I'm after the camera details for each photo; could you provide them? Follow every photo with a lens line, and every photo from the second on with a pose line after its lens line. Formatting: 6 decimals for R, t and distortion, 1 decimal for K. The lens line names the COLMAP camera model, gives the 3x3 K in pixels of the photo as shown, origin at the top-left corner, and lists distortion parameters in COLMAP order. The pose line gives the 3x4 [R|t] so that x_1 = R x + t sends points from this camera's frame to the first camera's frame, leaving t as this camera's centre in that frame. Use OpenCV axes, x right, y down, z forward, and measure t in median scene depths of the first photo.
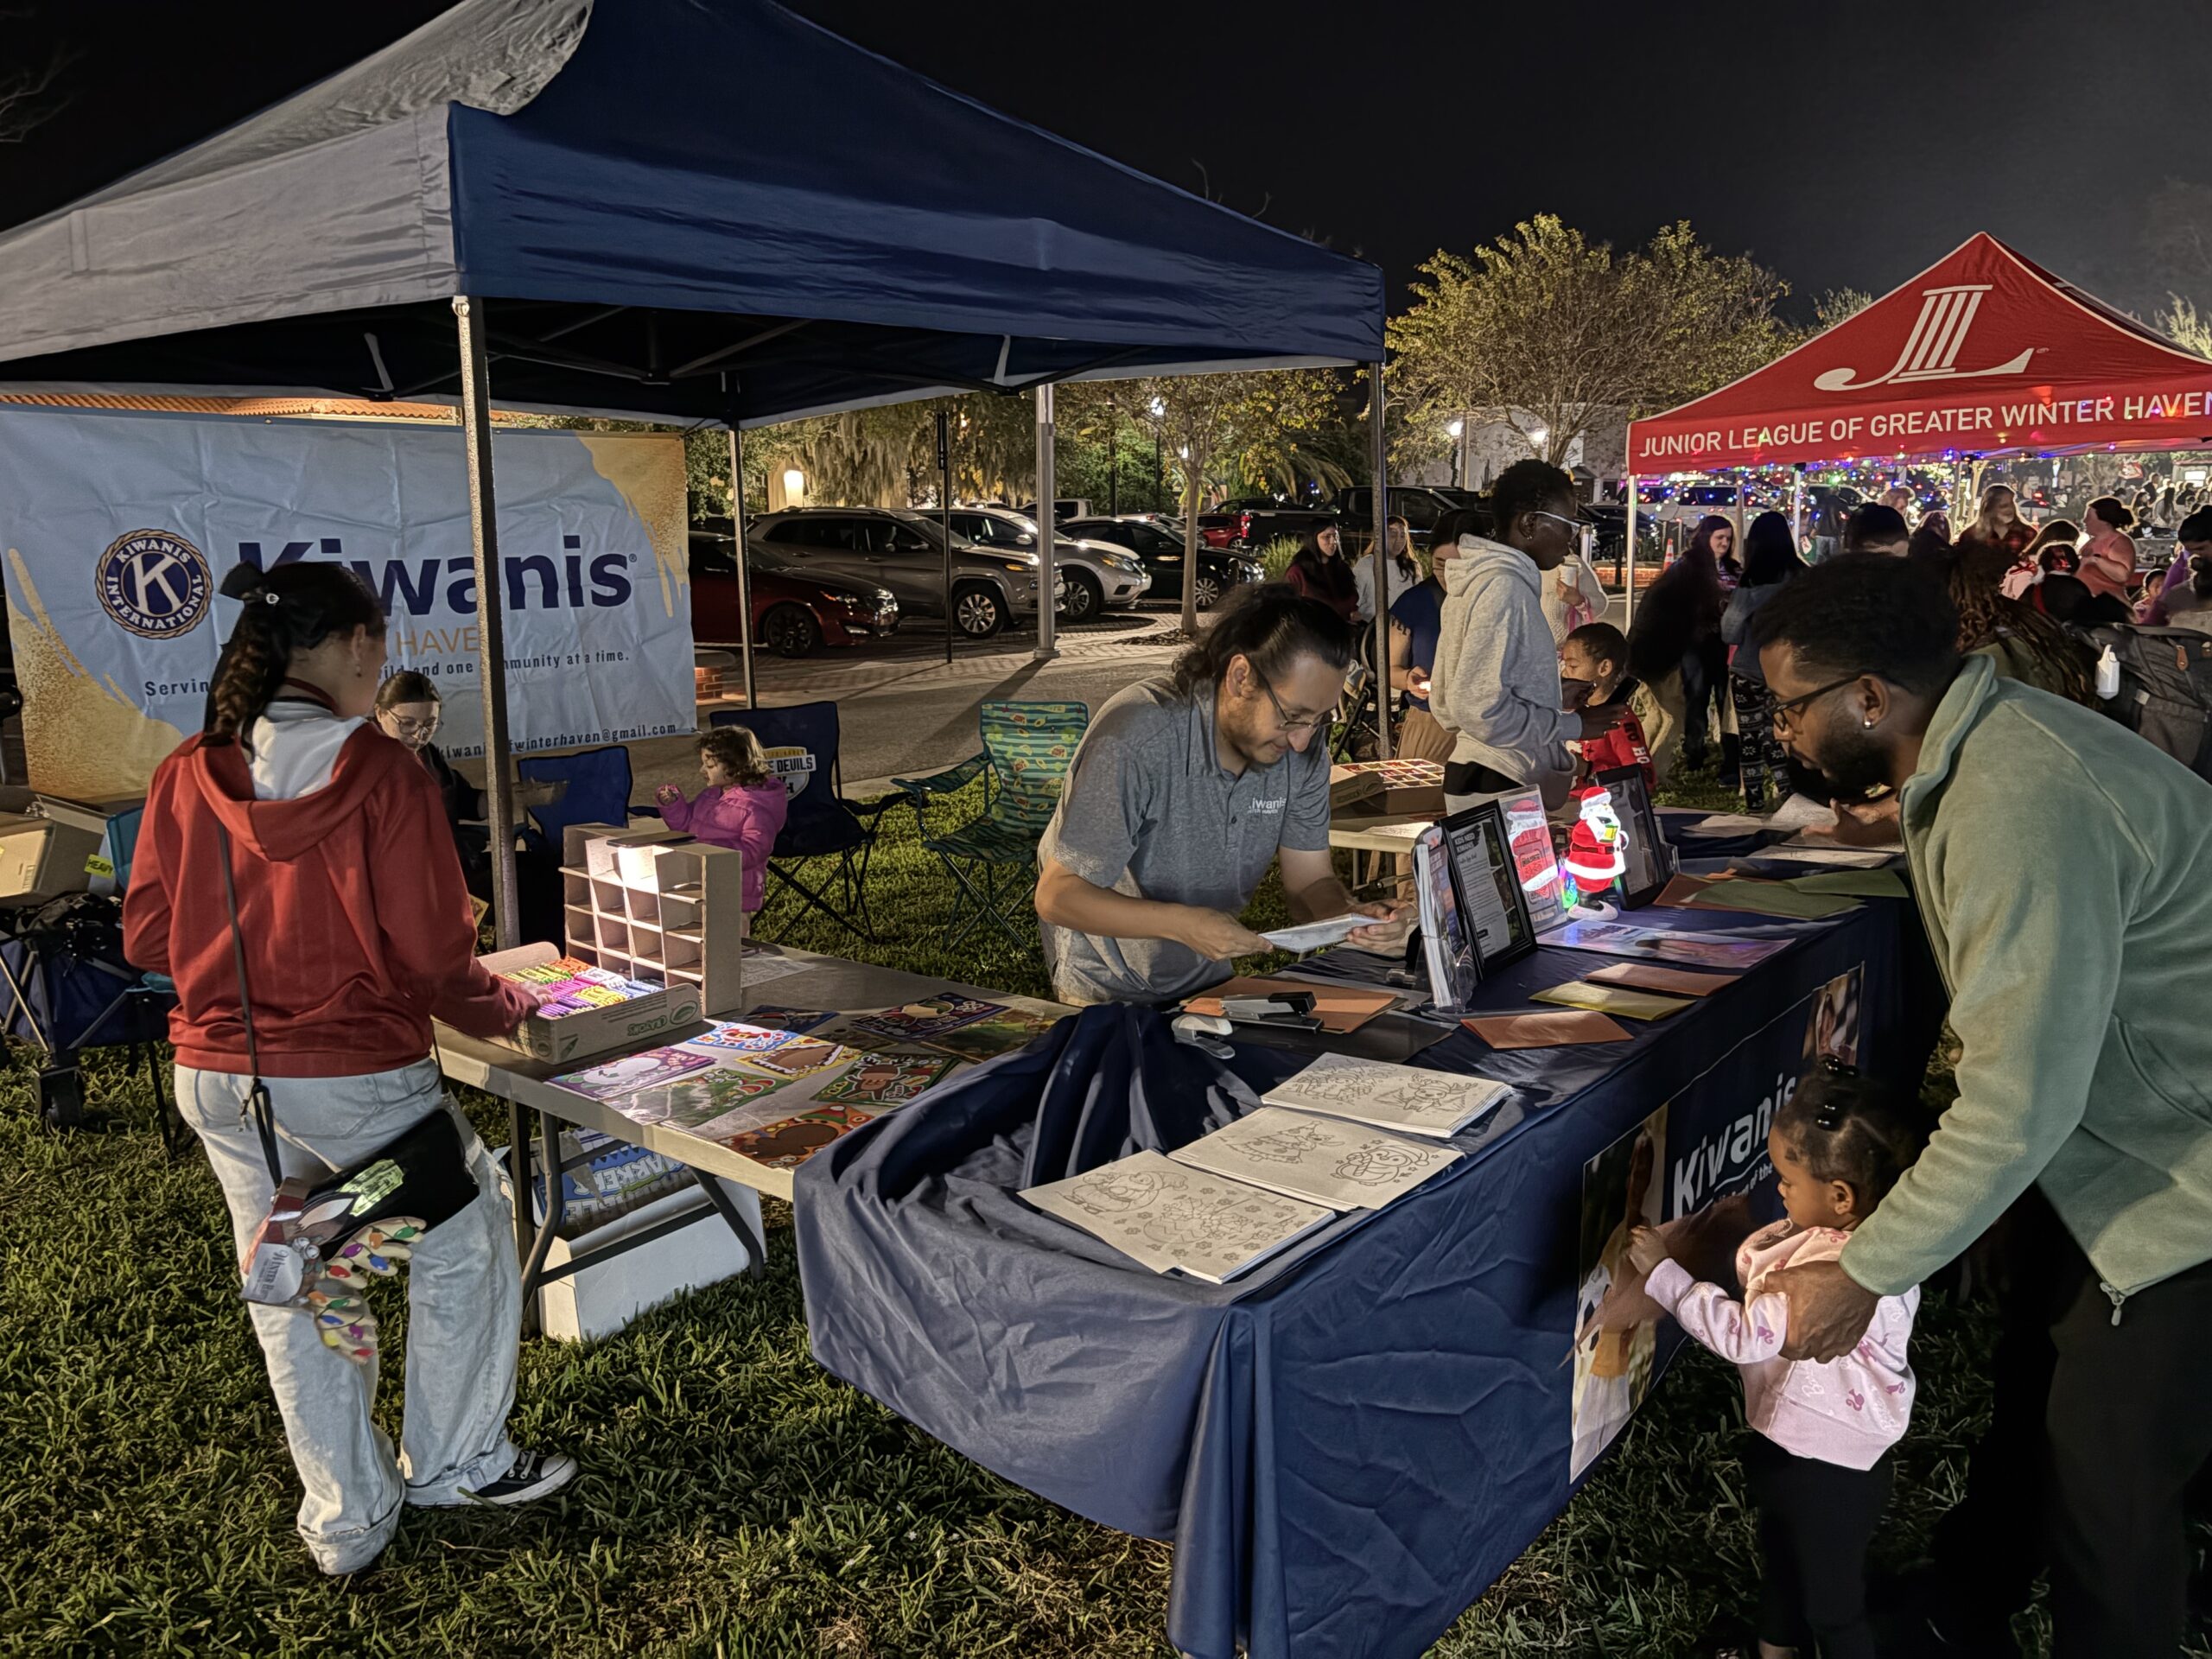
lens RADIAL K [[1700.2, 0, 1104.8], [0, 1700.2, 824.1], [0, 0, 1]] dist [0.047418, -0.024409]
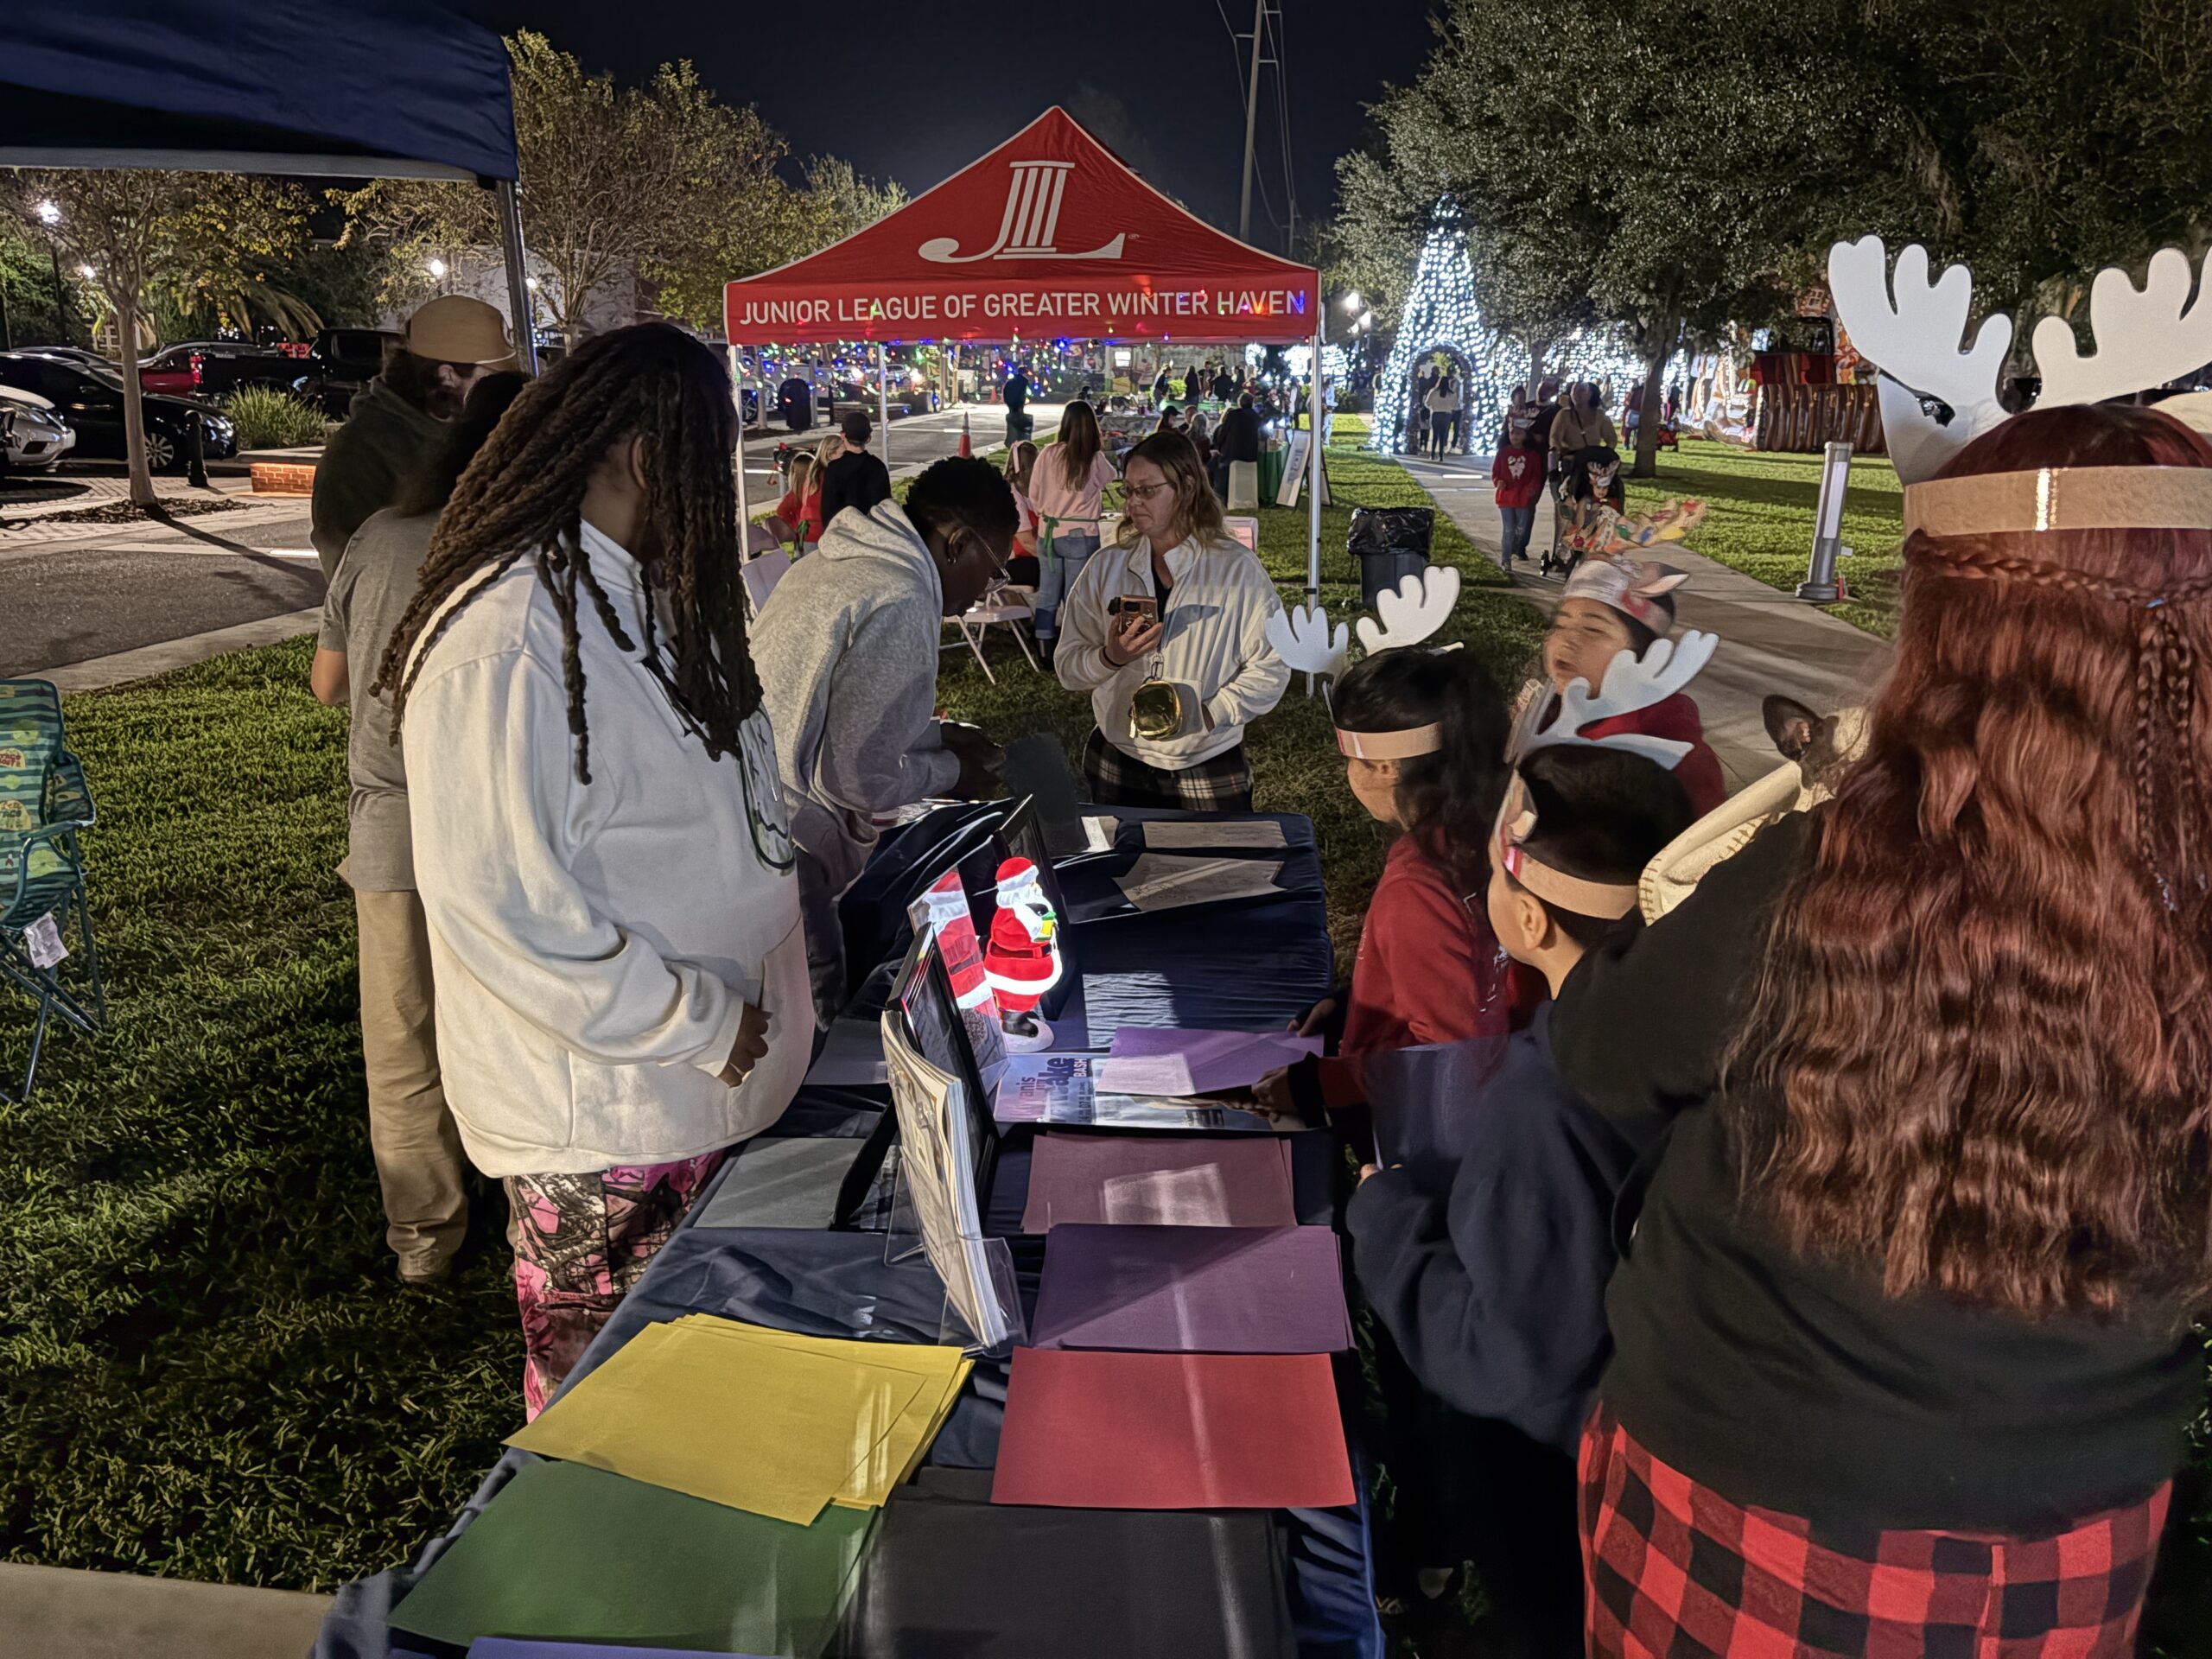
lens RADIAL K [[1700.2, 0, 1100.8], [0, 1700.2, 824.0], [0, 0, 1]] dist [0.047418, -0.024409]
pose [[0.848355, -0.105937, 0.518722, -0.012707], [0.063171, 0.993031, 0.099489, -0.039002], [-0.525646, -0.051634, 0.849135, 0.160005]]
